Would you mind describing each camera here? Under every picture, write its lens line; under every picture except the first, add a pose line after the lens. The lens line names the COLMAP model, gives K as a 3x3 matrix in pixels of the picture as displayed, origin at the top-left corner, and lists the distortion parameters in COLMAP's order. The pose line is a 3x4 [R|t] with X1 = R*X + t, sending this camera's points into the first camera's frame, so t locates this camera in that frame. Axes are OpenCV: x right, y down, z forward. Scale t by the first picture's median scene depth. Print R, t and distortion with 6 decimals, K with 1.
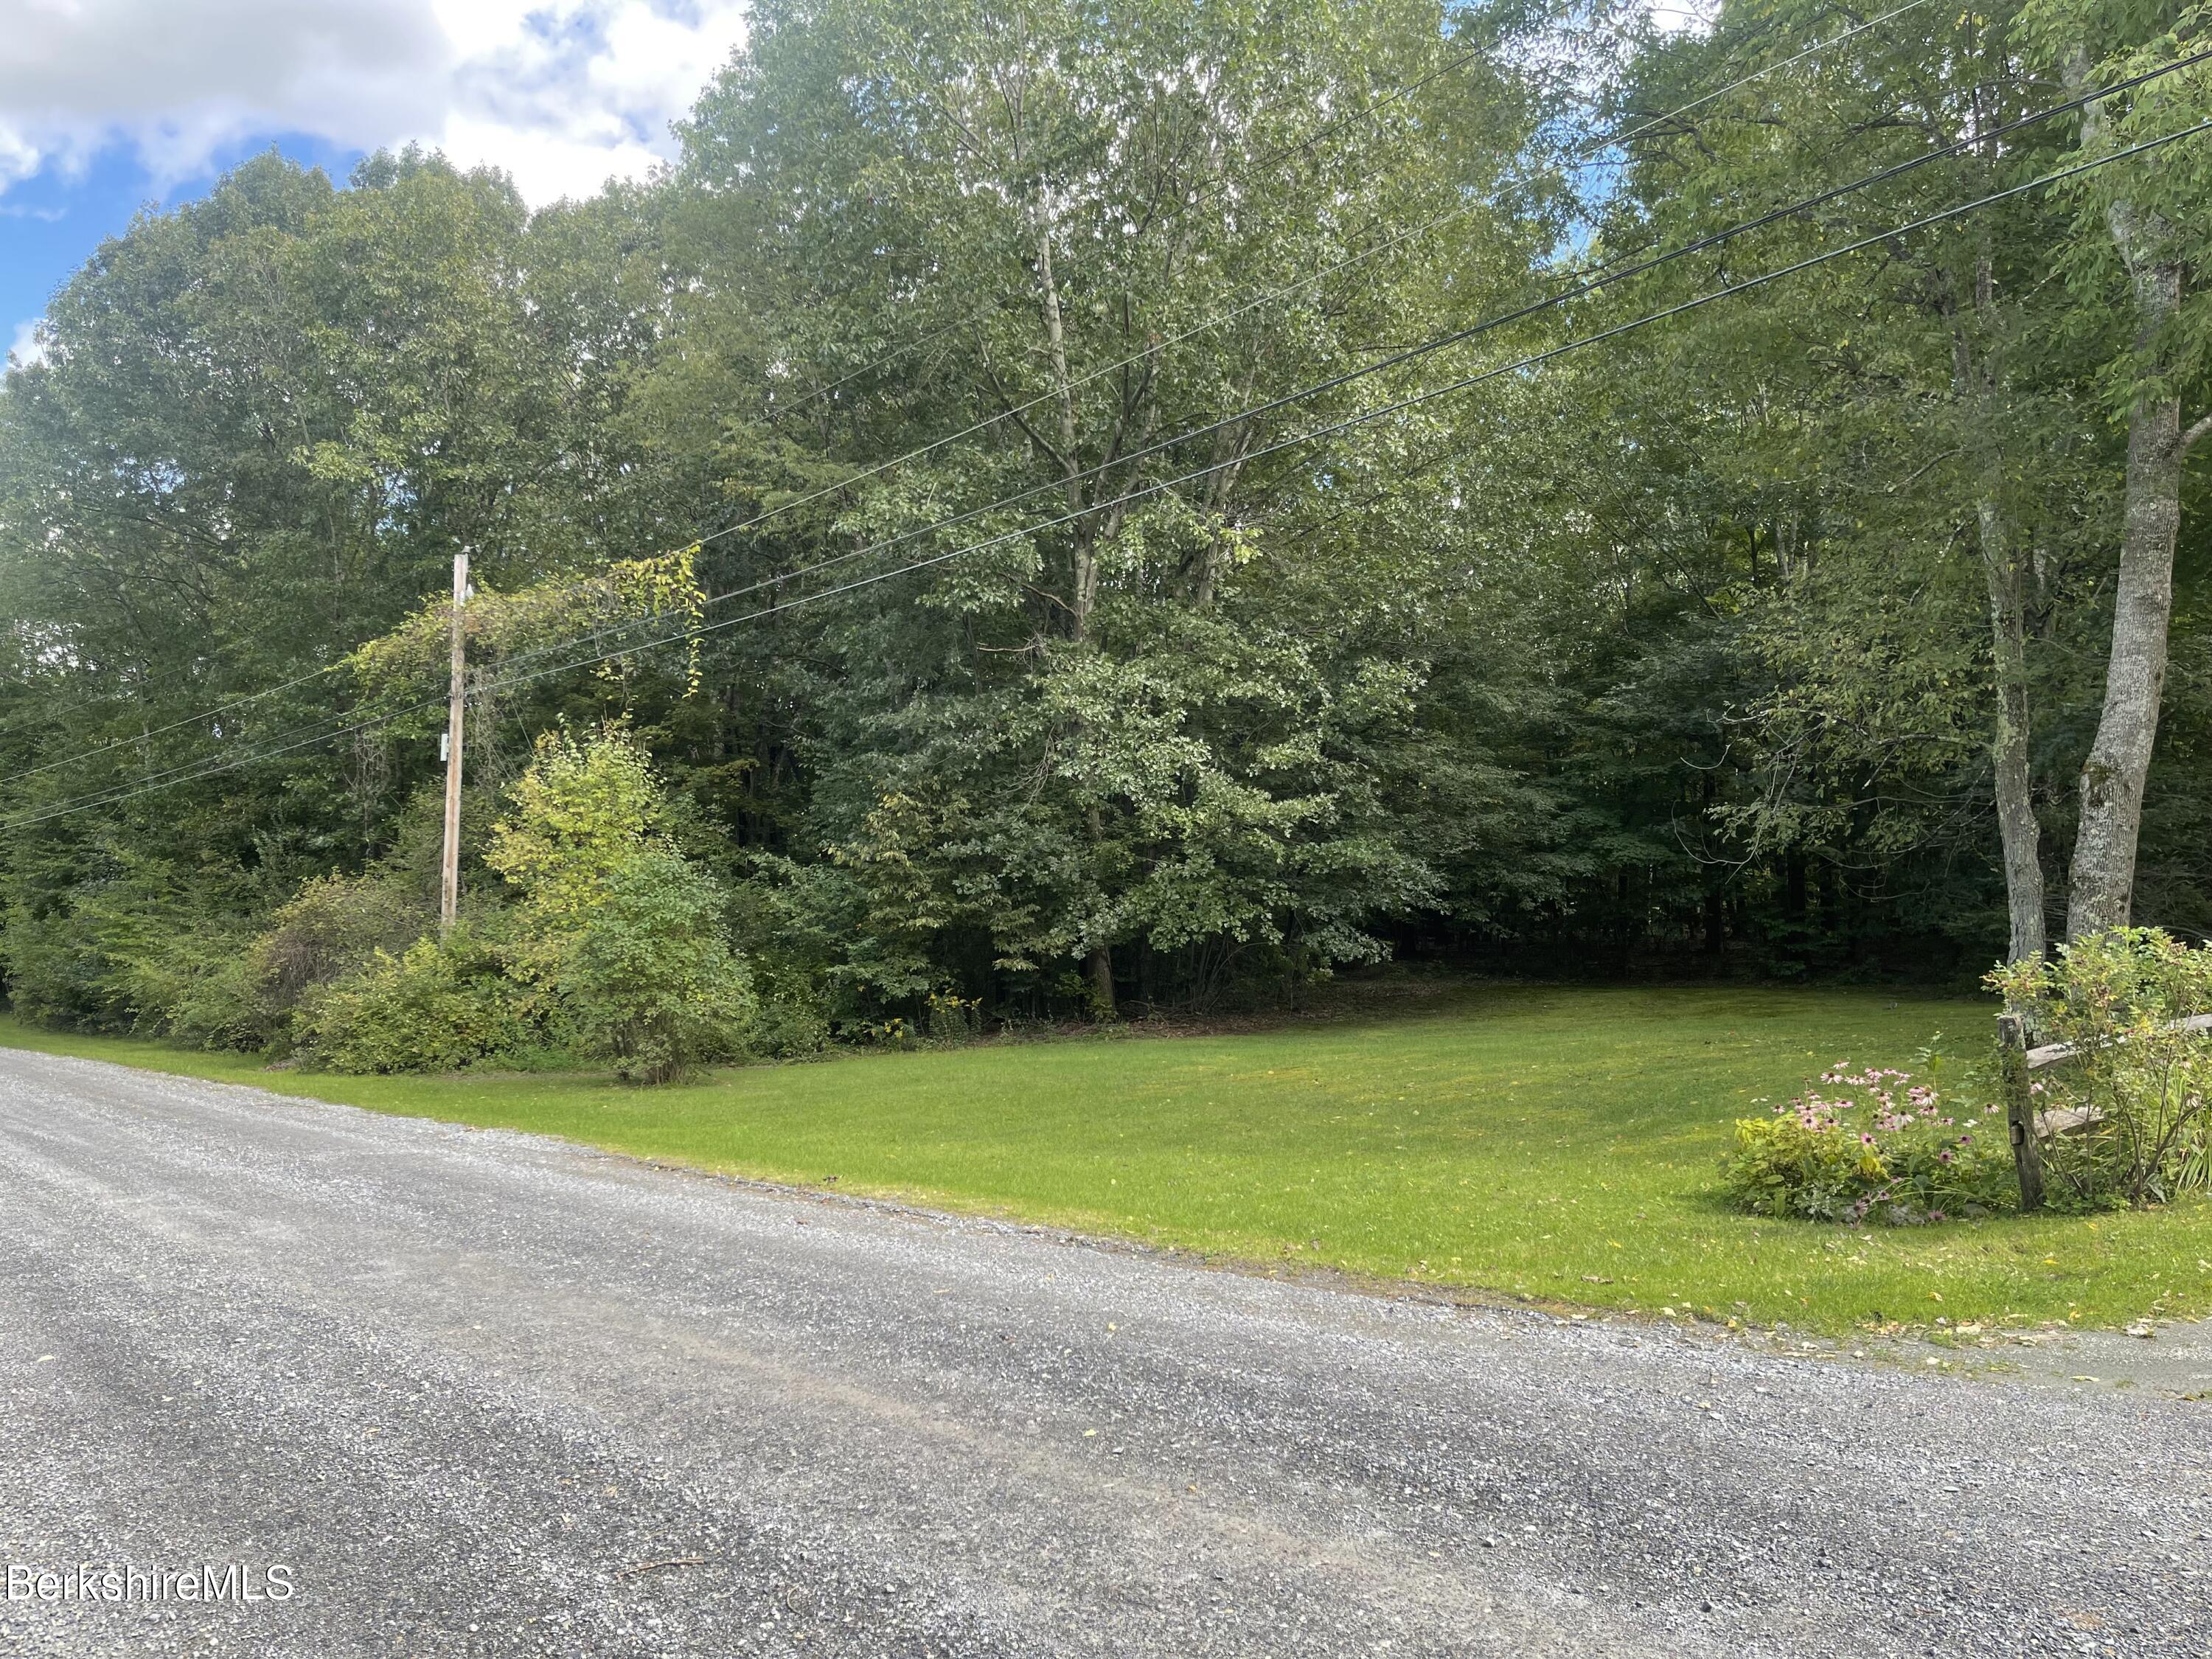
lens RADIAL K [[1642.5, 0, 1097.8], [0, 1642.5, 832.8], [0, 0, 1]] dist [0.057727, -0.064045]
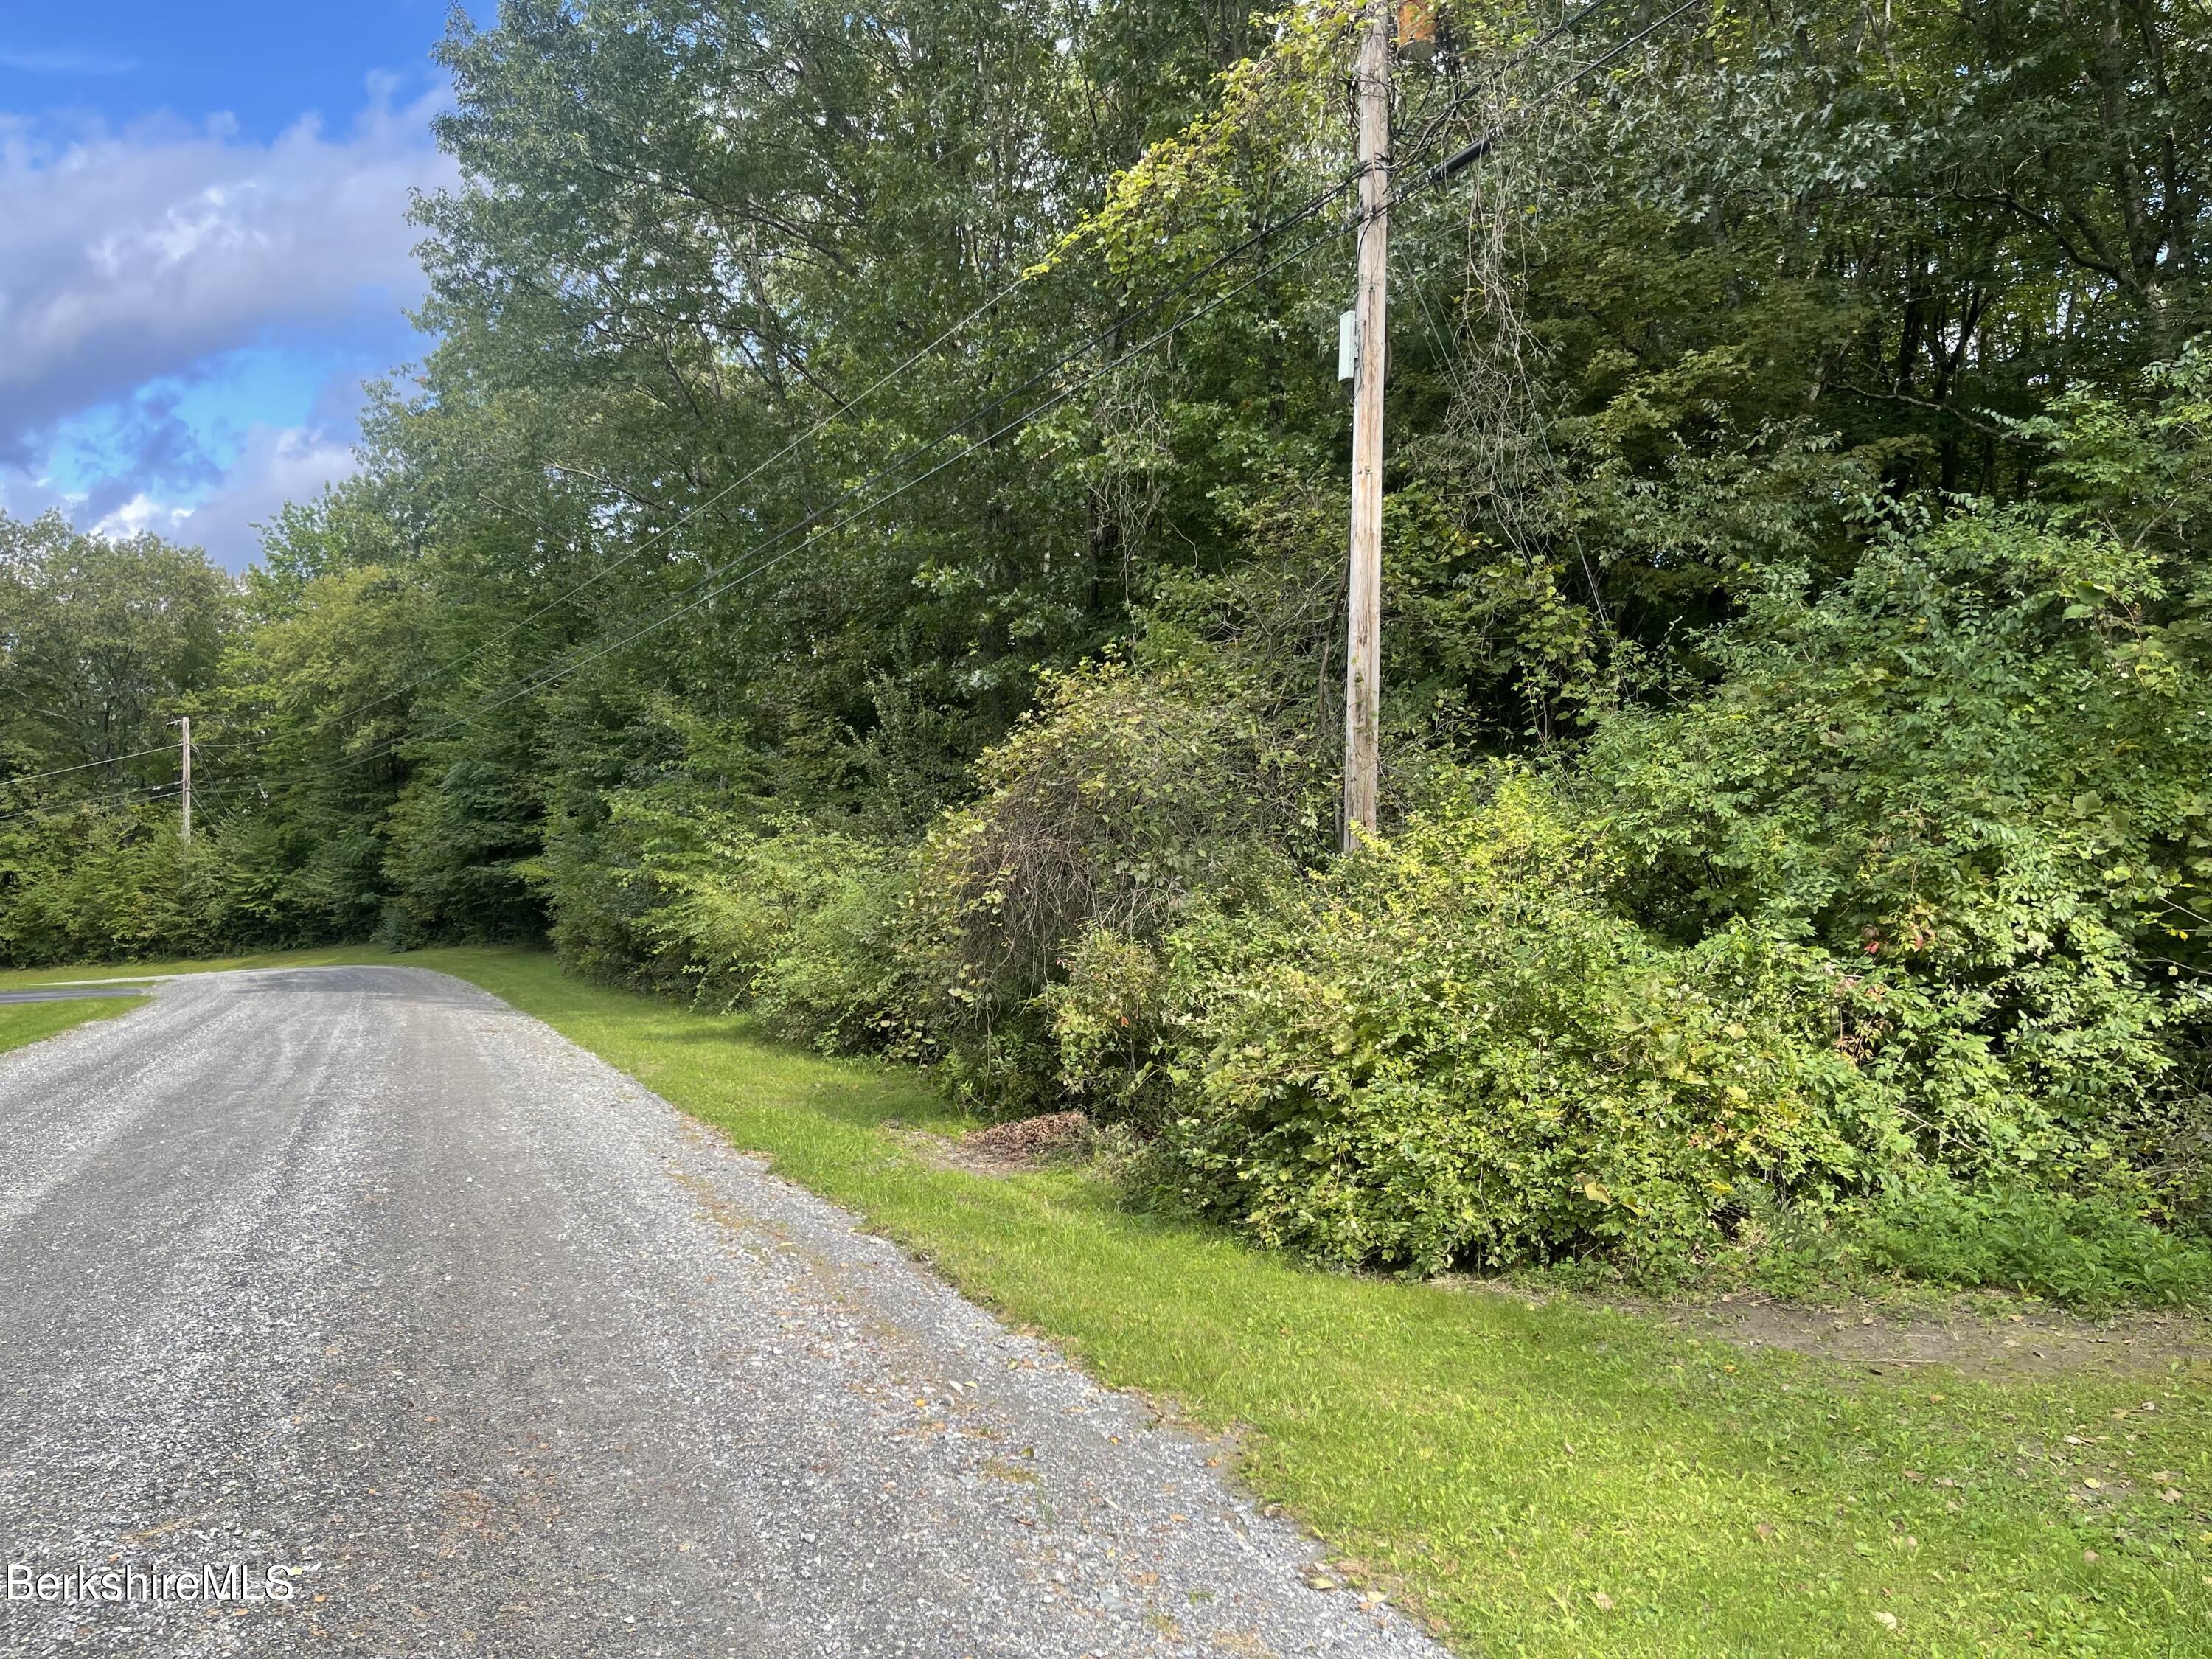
lens RADIAL K [[1642.5, 0, 1105.3], [0, 1642.5, 832.3], [0, 0, 1]] dist [0.057727, -0.064045]
pose [[0.958212, -0.006144, -0.285992, -0.267046], [0.016346, 0.999312, 0.033299, 0.041050], [0.285590, -0.036582, 0.957653, 0.471450]]
